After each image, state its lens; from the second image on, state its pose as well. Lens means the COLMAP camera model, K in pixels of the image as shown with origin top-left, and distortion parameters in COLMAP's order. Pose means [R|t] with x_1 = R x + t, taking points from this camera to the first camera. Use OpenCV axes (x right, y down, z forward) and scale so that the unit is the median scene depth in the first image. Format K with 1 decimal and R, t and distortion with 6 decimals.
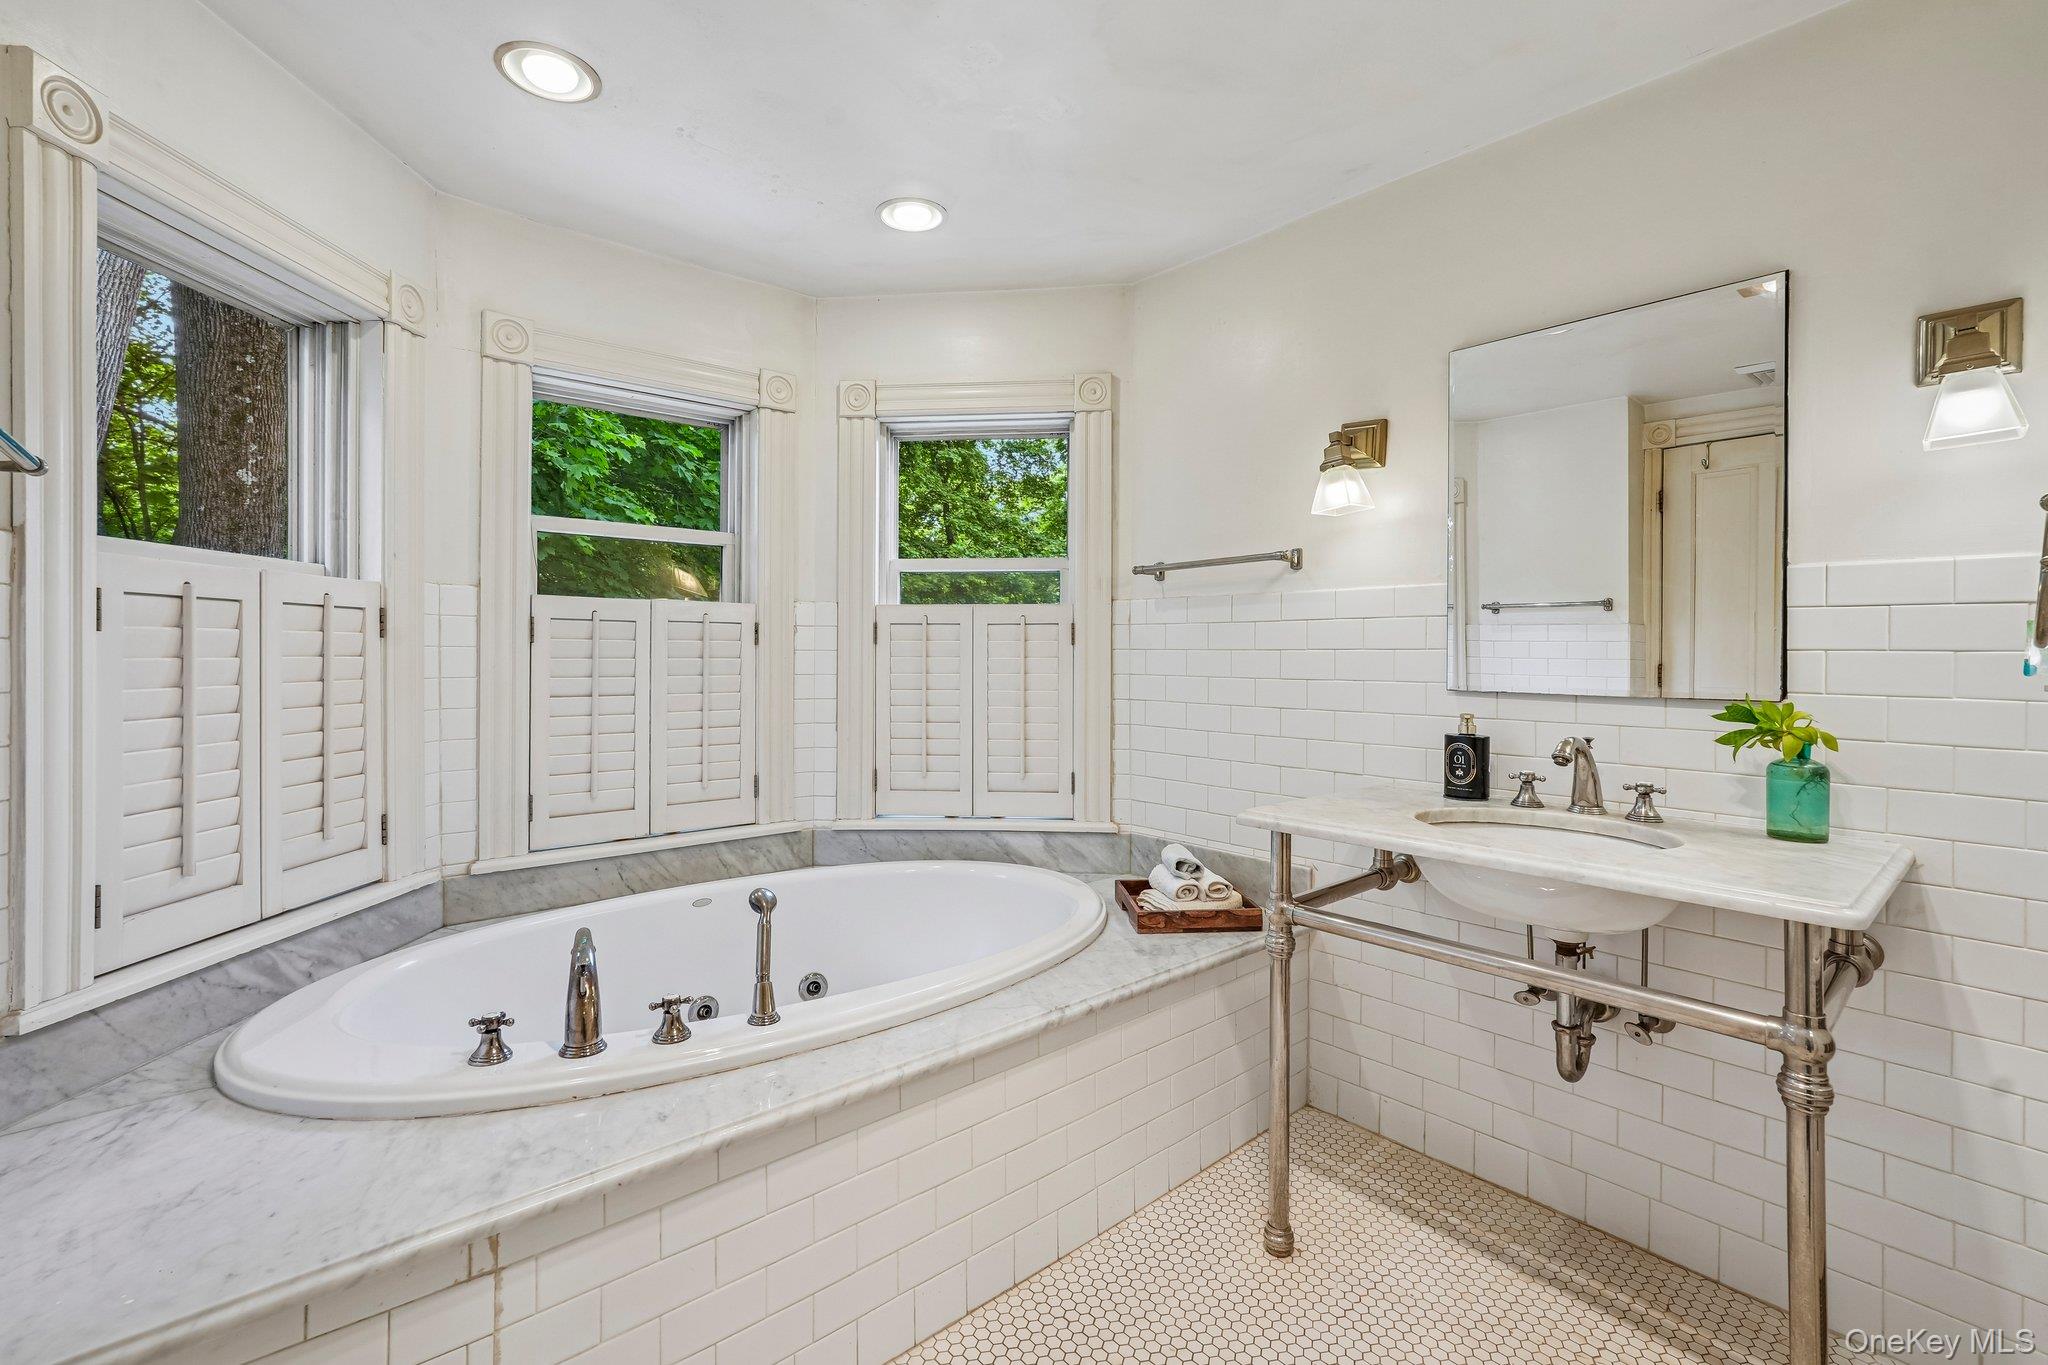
lens RADIAL K [[895.6, 0, 1030.2], [0, 895.6, 653.5], [0, 0, 1]] dist [-0.014057, 0.007228]
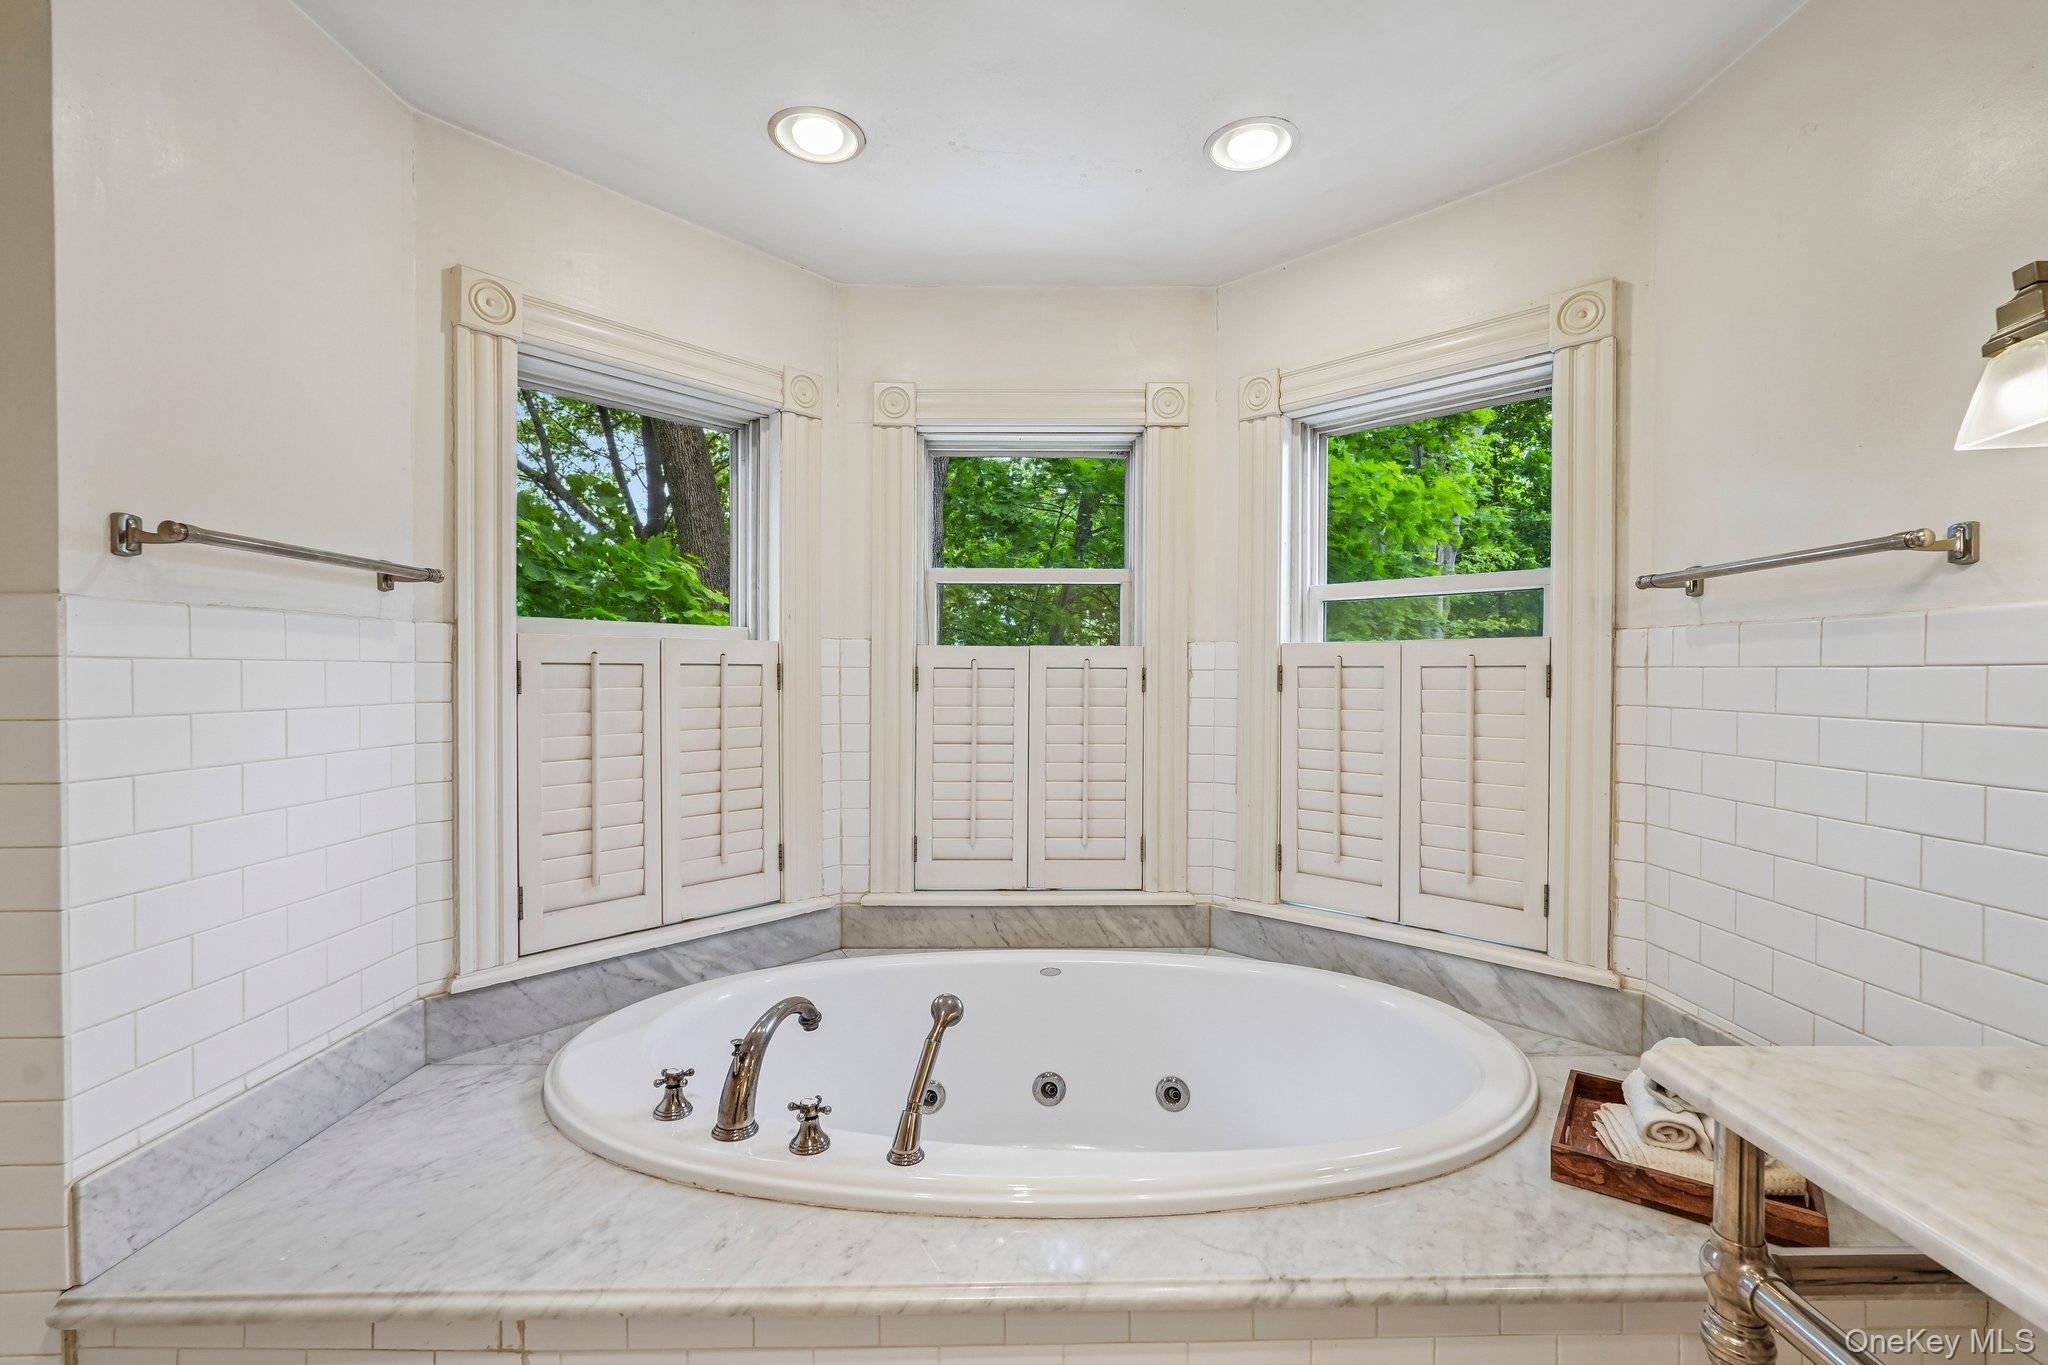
lens RADIAL K [[895.6, 0, 1033.8], [0, 895.6, 683.8], [0, 0, 1]] dist [-0.014057, 0.007228]
pose [[0.766427, 0.006731, -0.642296, 0.263279], [-0.000923, 0.999956, 0.009379, -0.037158], [0.642331, -0.006595, 0.766399, 0.334976]]
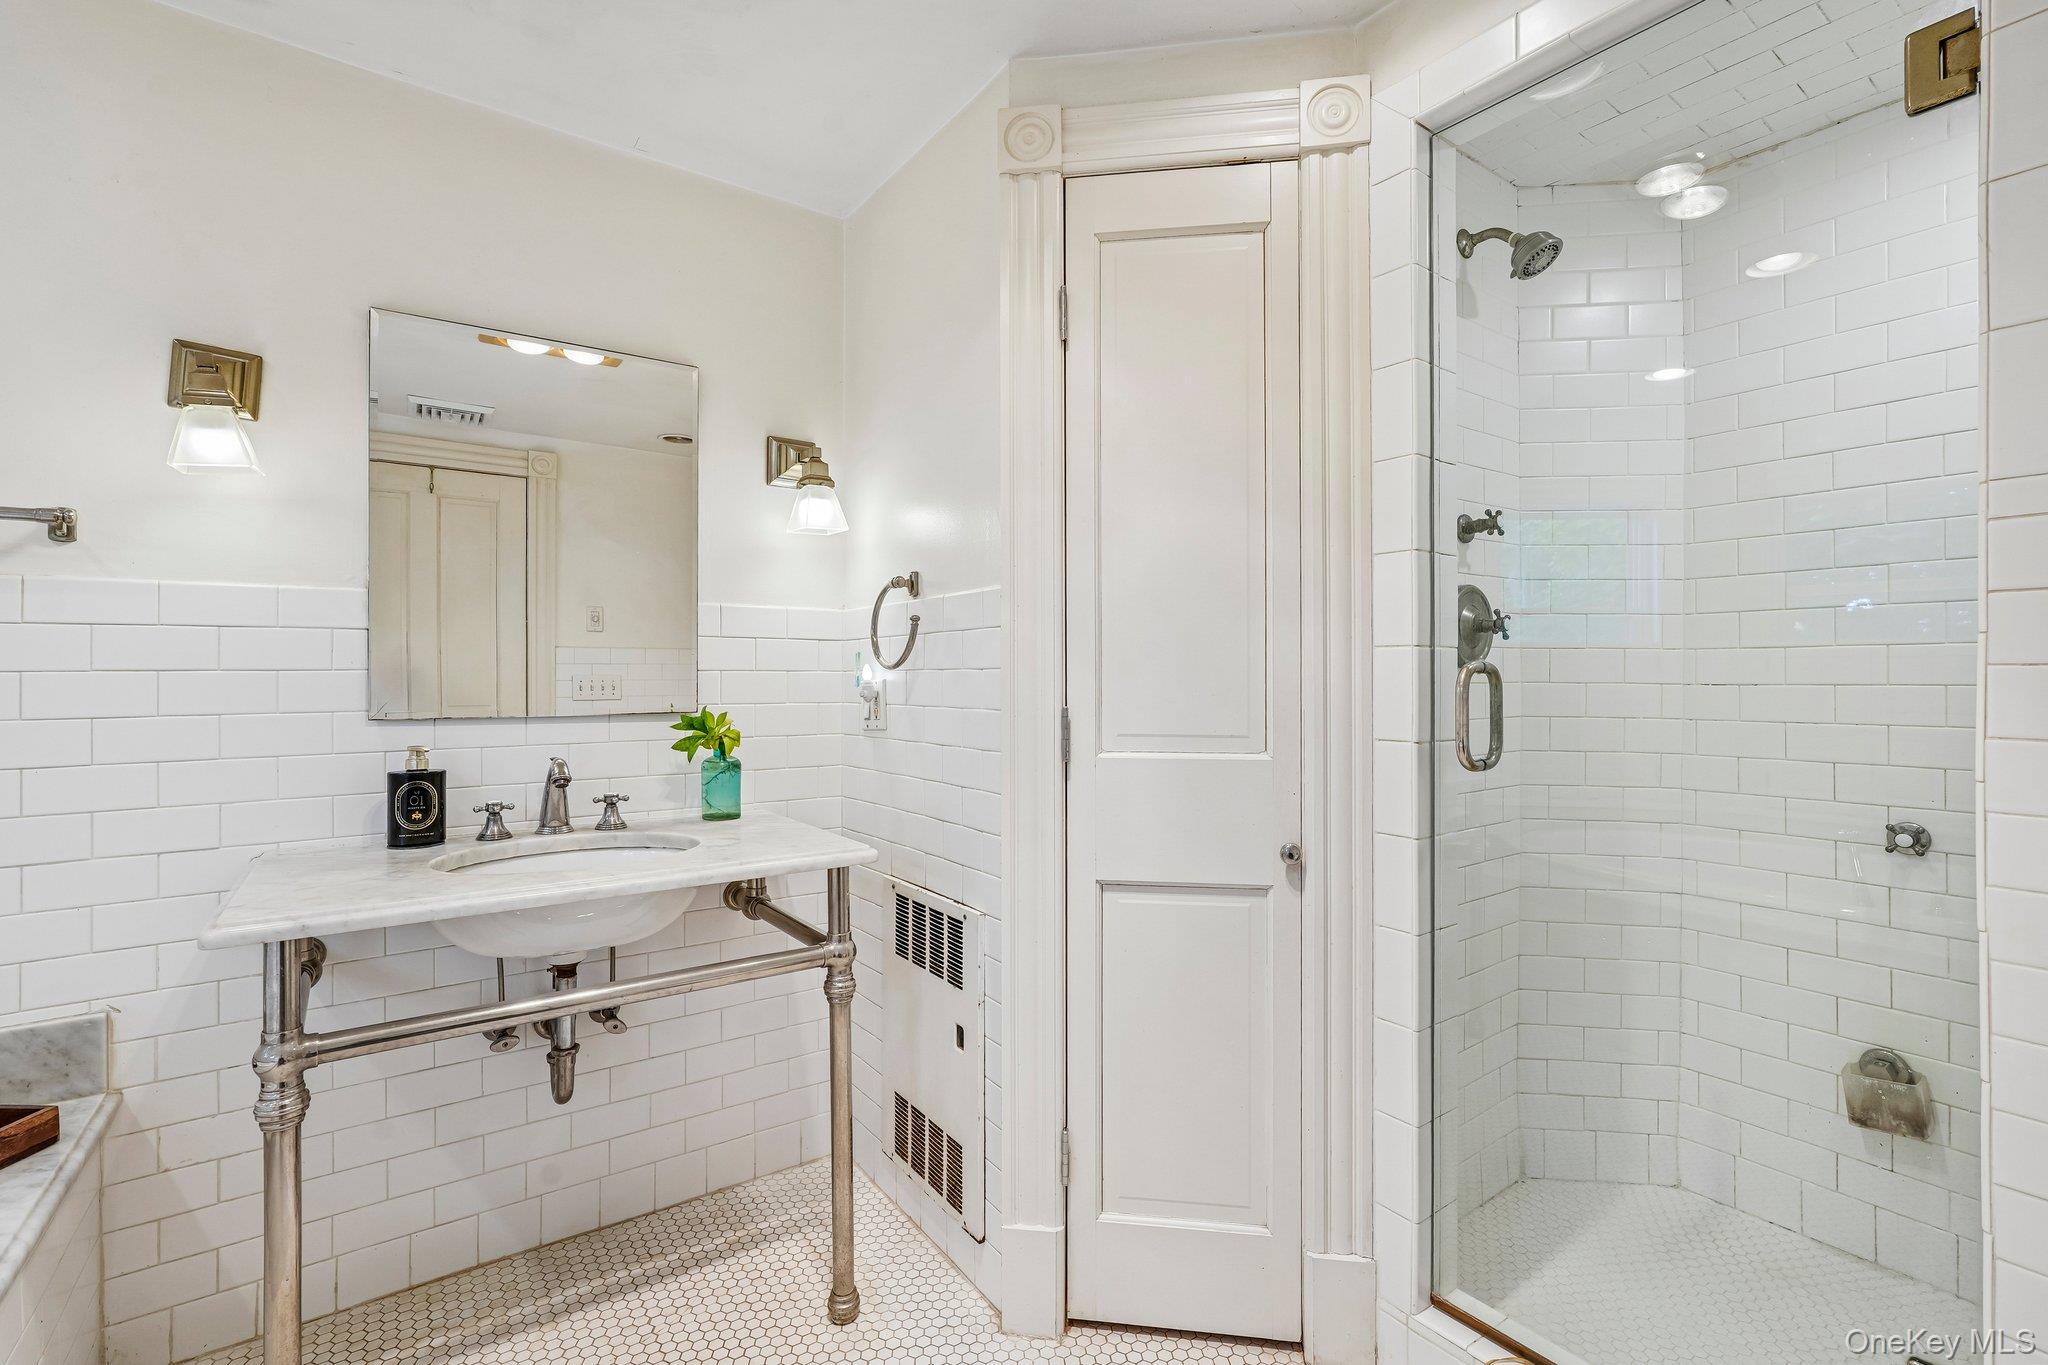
lens RADIAL K [[907.2, 0, 1017.7], [0, 907.2, 676.0], [0, 0, 1]] dist [-0.000812, 0.000435]
pose [[0.117575, -0.006150, 0.993045, -0.298786], [0.004030, 0.999976, 0.005716, -0.001760], [-0.993056, 0.003330, 0.117597, 0.327465]]
